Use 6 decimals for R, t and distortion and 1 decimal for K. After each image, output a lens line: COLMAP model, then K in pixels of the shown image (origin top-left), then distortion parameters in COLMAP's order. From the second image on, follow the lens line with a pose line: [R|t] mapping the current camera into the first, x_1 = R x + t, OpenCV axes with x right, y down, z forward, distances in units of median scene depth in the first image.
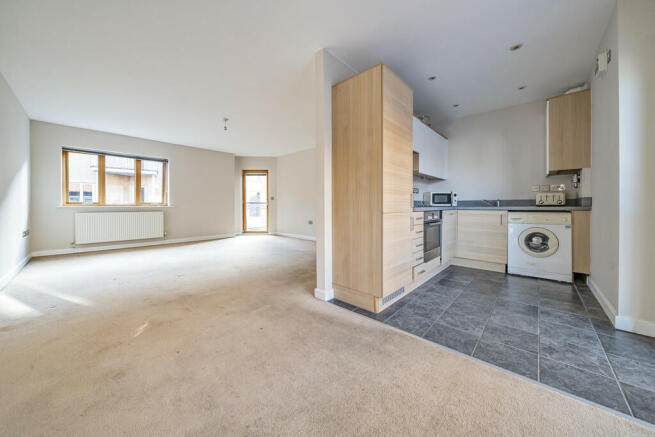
lens RADIAL K [[209.9, 0, 348.3], [0, 209.9, 207.4], [0, 0, 1]] dist [-0.000227, 0.000007]
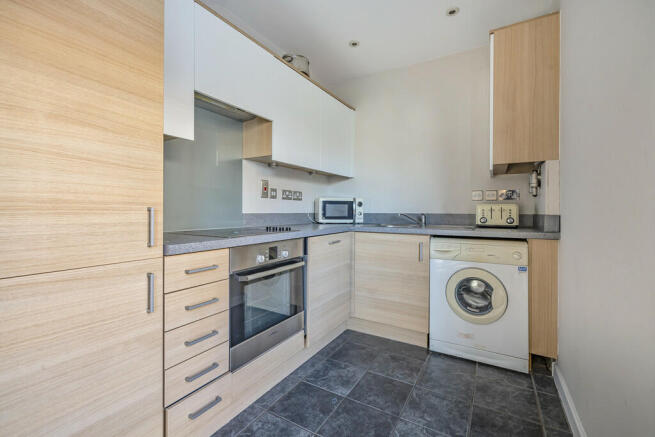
lens RADIAL K [[282.4, 0, 328.1], [0, 282.4, 215.1], [0, 0, 1]] dist [0.001462, 0.000256]
pose [[0.979537, 0.002304, 0.201250, 0.361395], [-0.002533, 0.999996, 0.000880, -0.039465], [-0.201247, -0.001372, 0.979540, 0.342684]]
